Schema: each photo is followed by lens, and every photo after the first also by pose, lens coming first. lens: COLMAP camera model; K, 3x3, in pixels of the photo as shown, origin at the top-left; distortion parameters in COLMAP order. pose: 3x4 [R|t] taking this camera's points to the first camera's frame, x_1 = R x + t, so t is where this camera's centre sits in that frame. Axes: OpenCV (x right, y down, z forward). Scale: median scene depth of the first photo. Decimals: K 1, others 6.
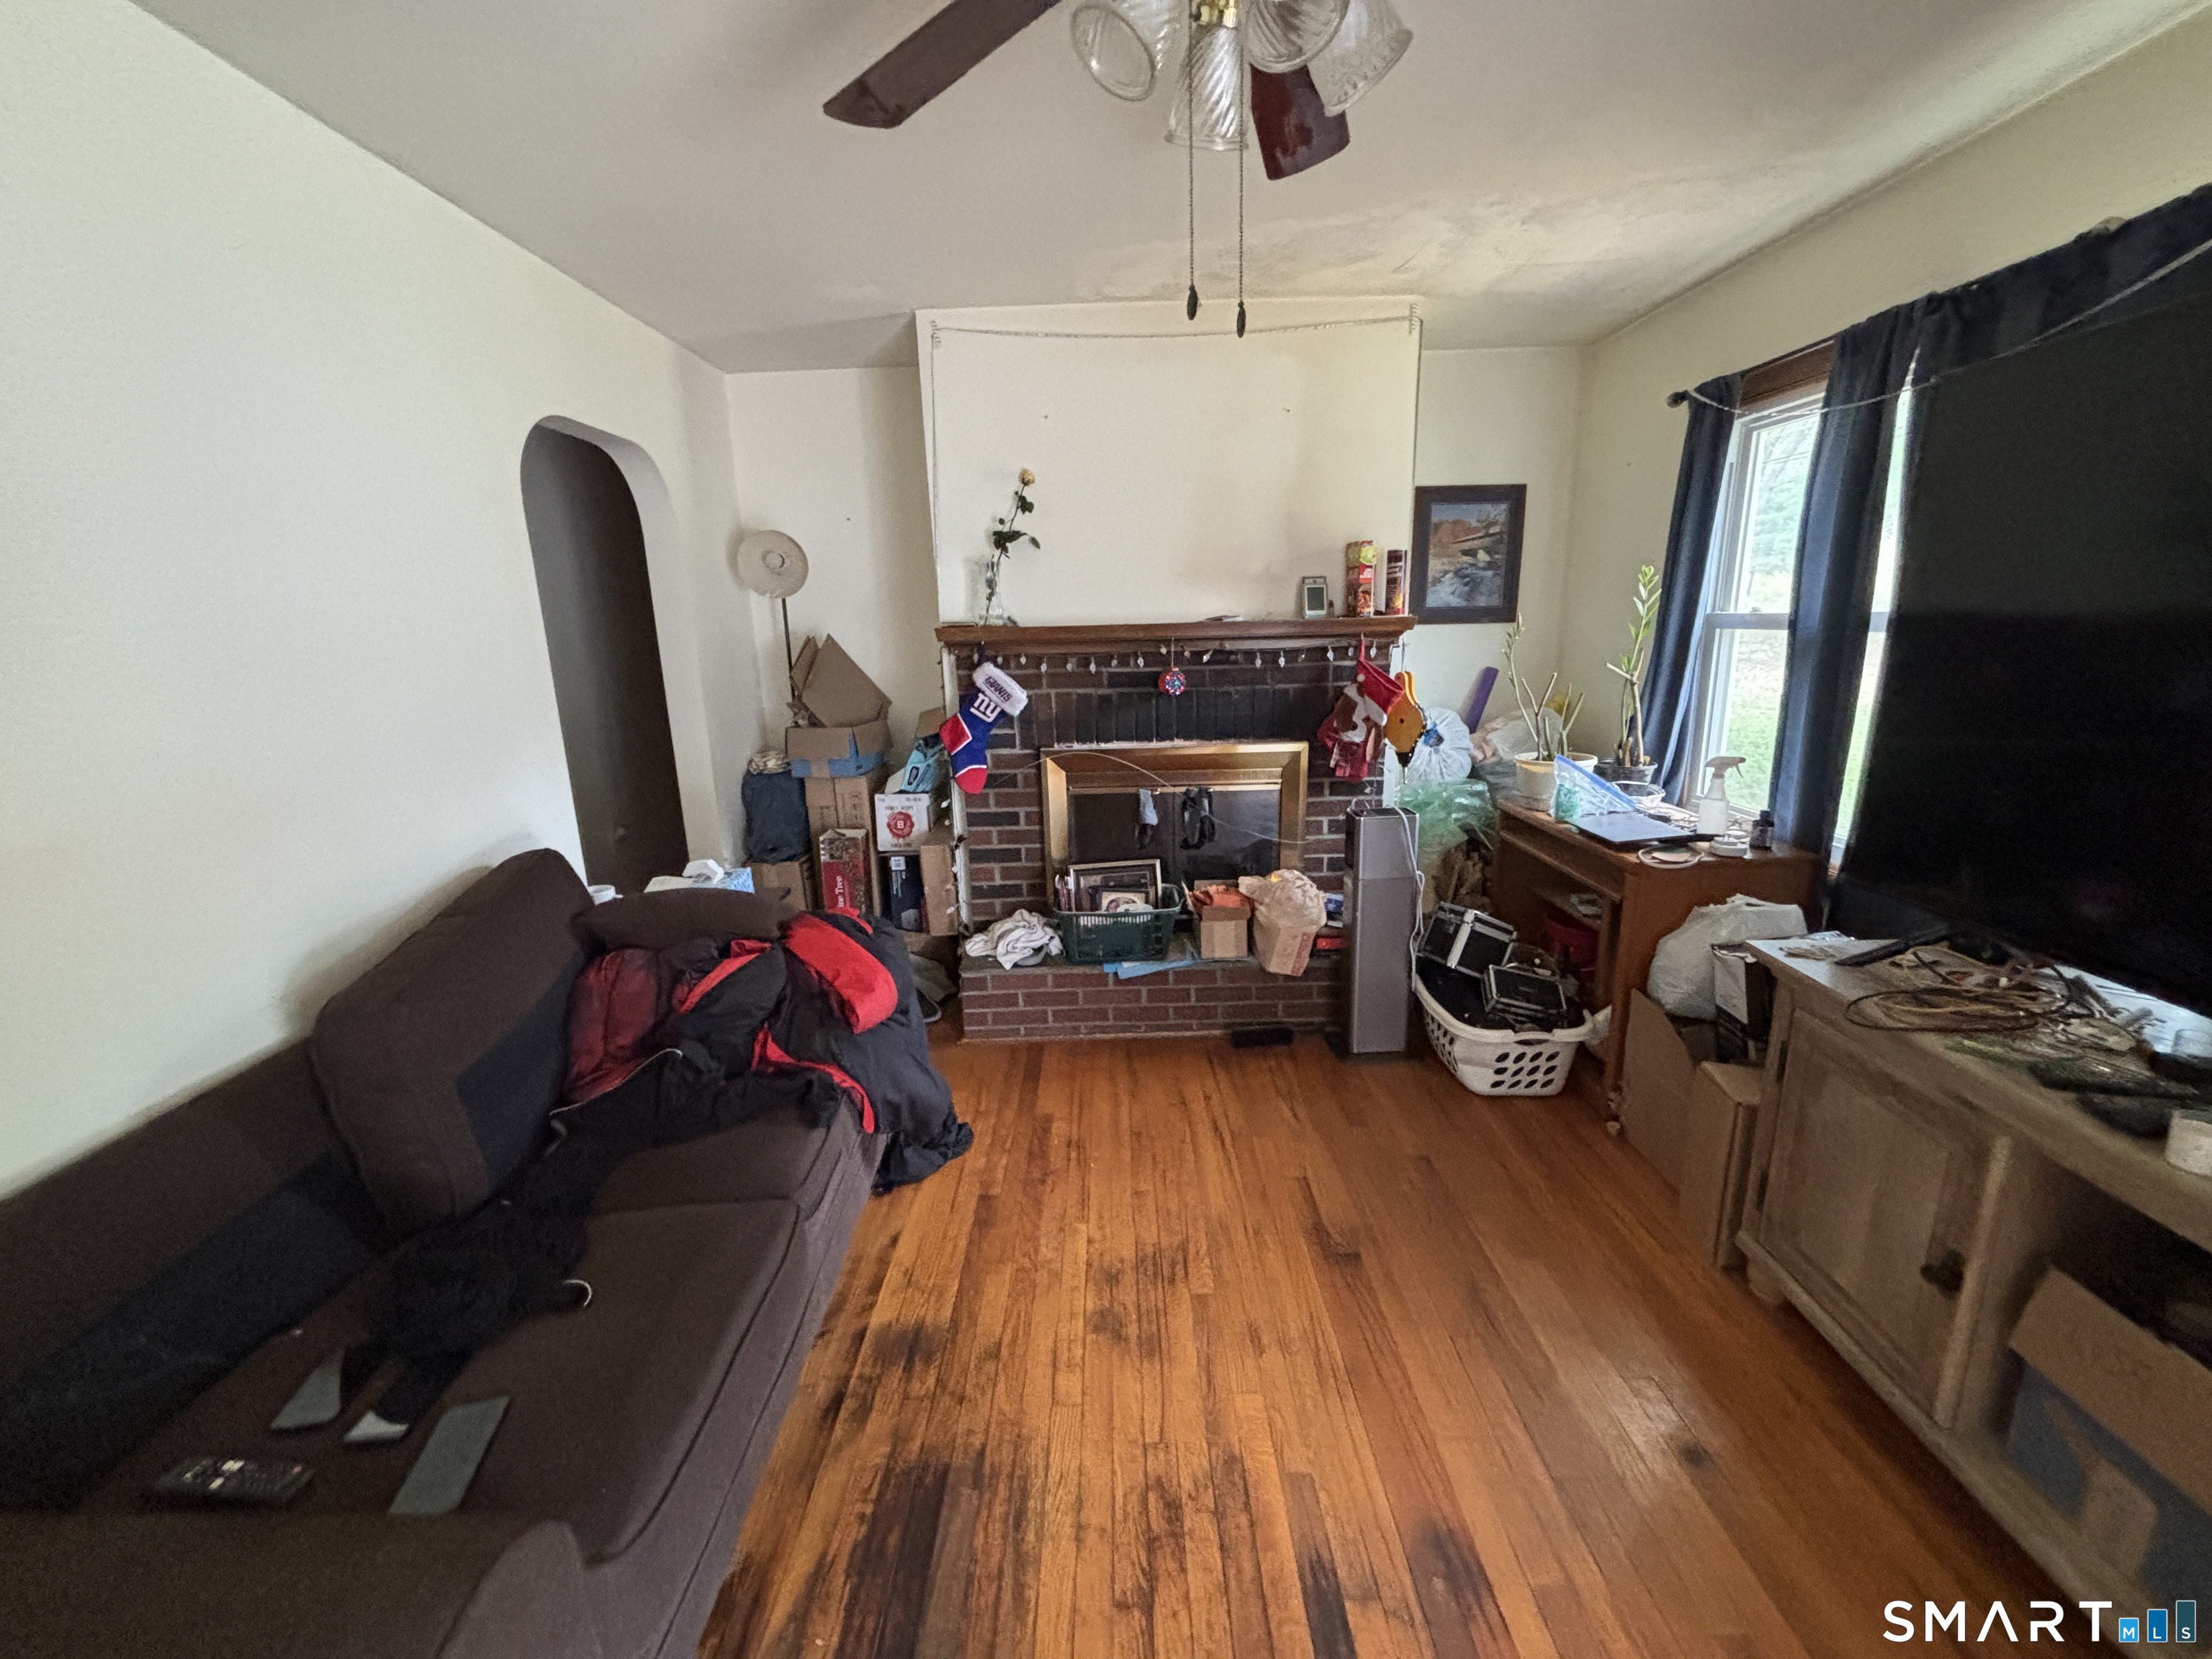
lens RADIAL K [[888.2, 0, 1105.9], [0, 888.2, 810.6], [0, 0, 1]] dist [-0.001912, 0.003146]
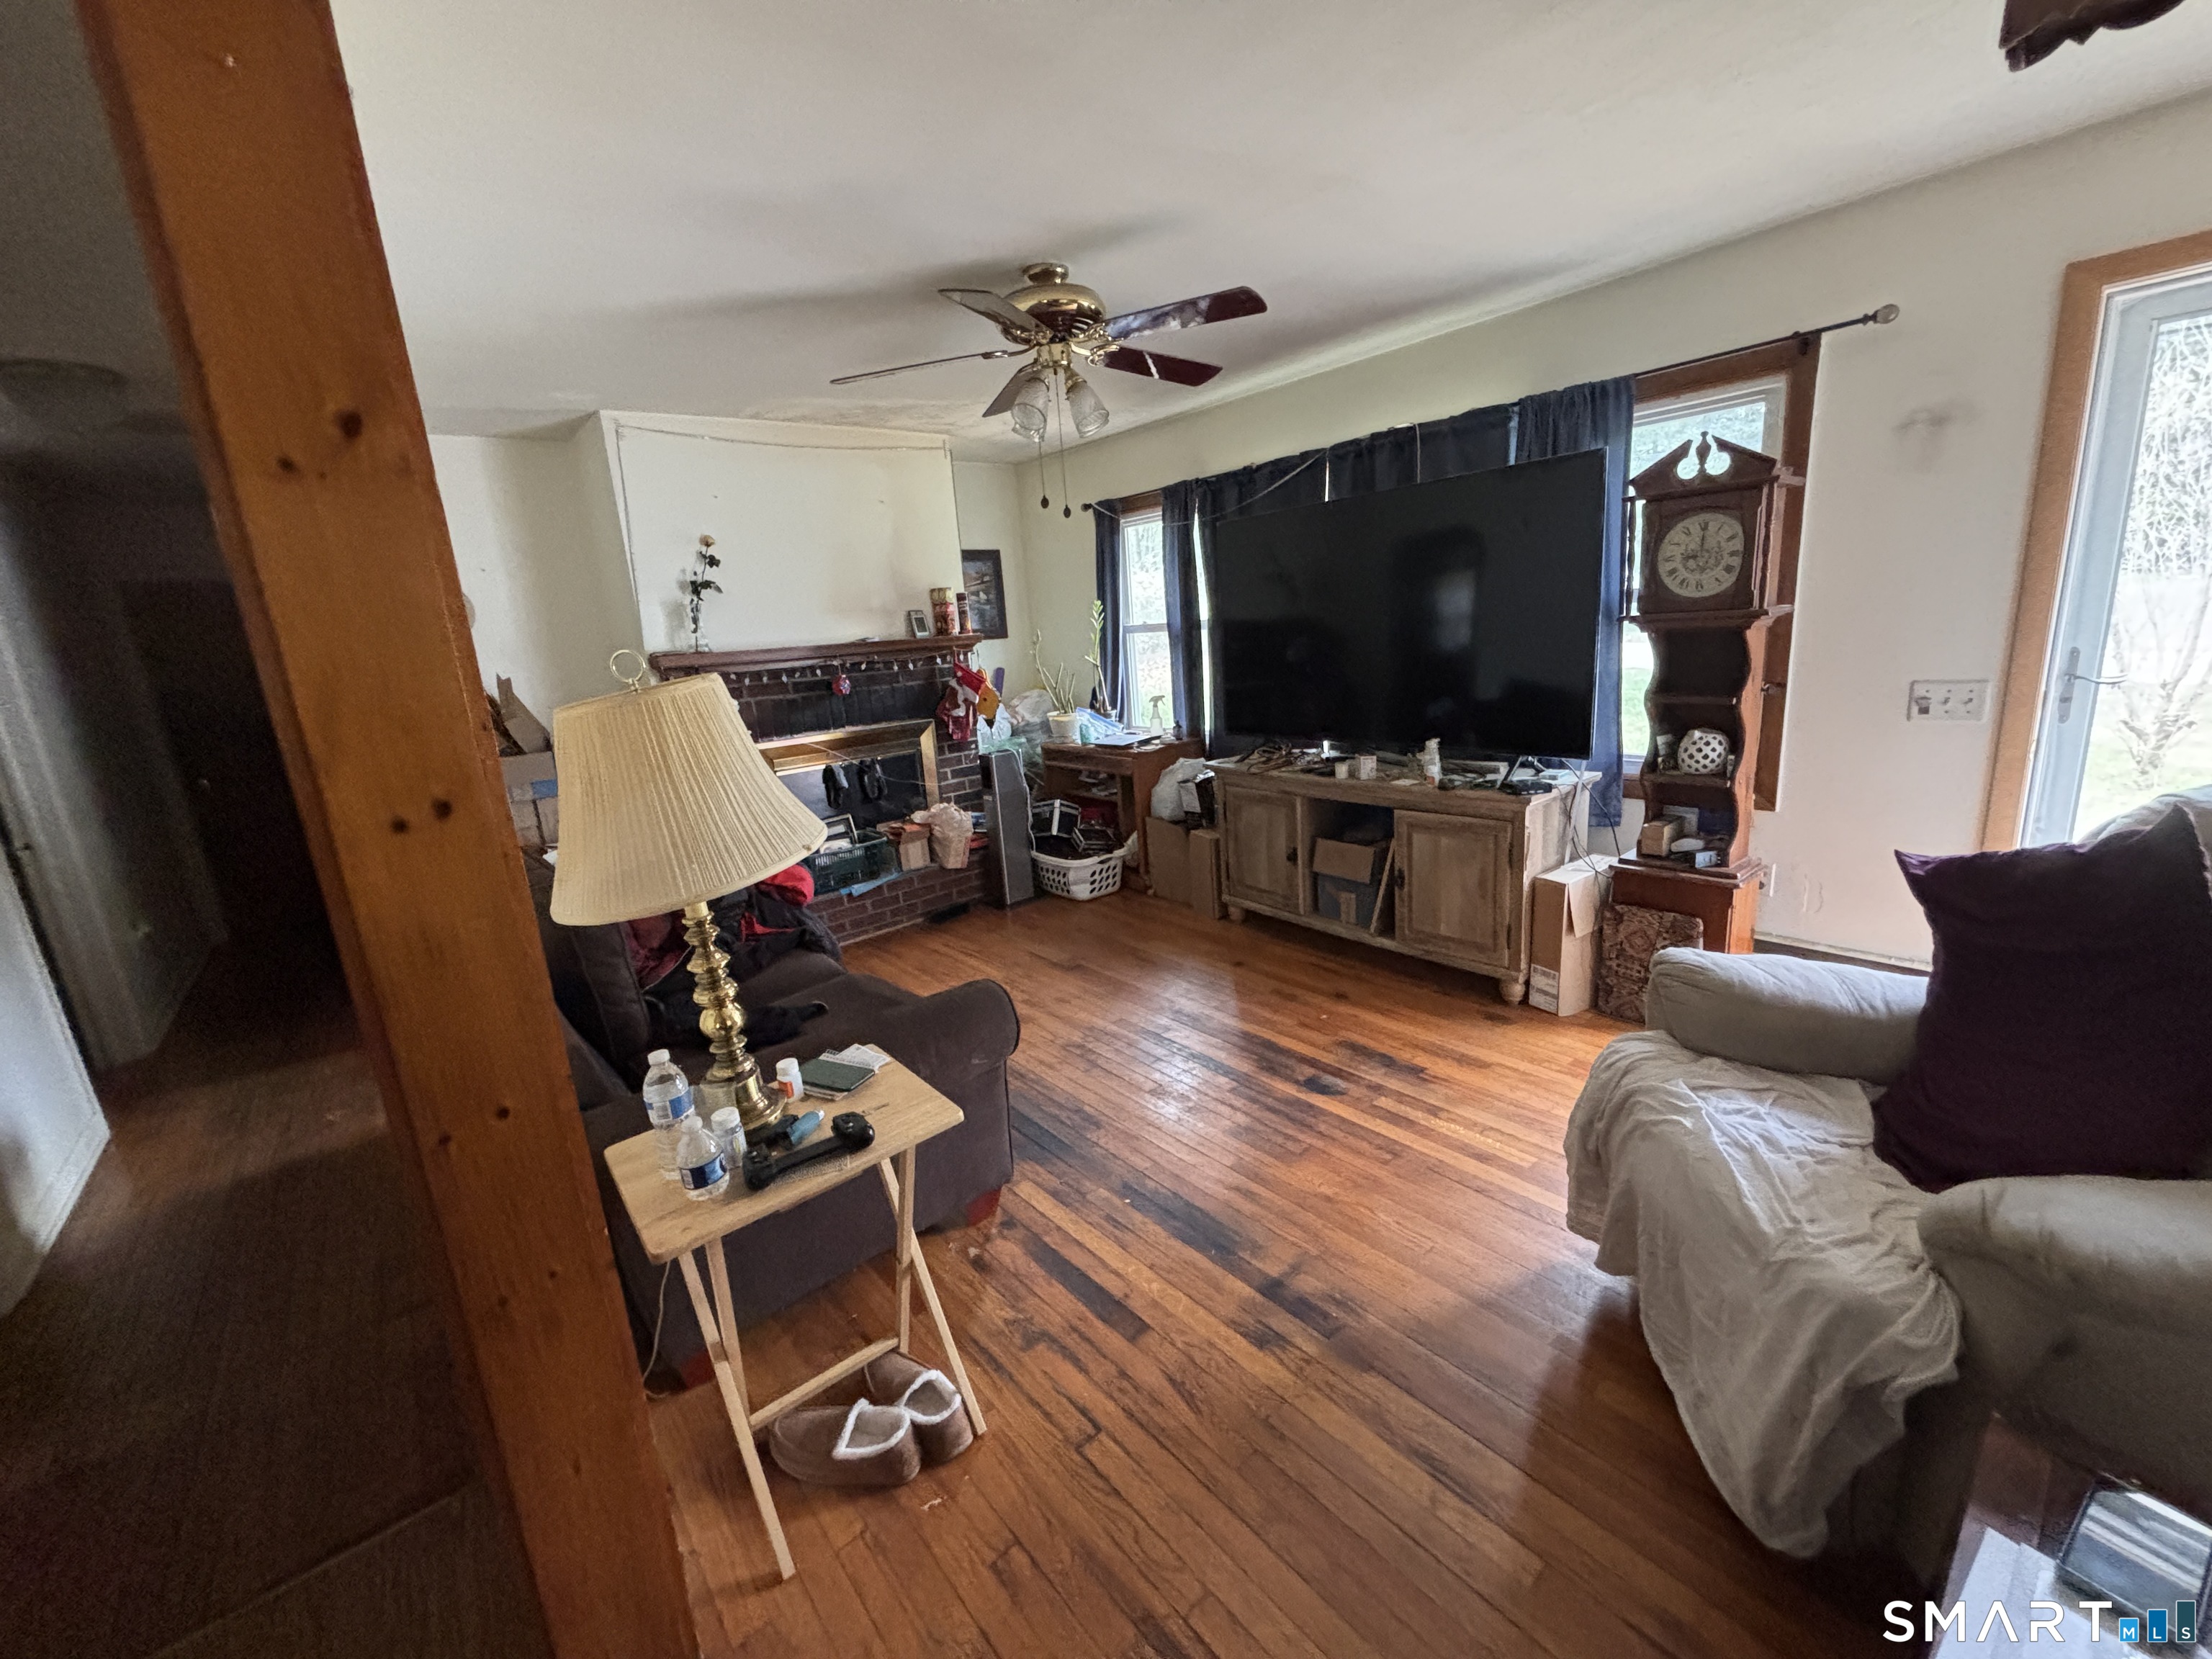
lens RADIAL K [[884.5, 0, 1110.5], [0, 884.5, 825.1], [0, 0, 1]] dist [-0.000748, -0.000610]
pose [[0.759662, -0.174470, 0.626478, -0.540517], [0.190414, 0.980794, 0.042251, 0.097752], [-0.621817, 0.087193, 0.778293, -0.358181]]
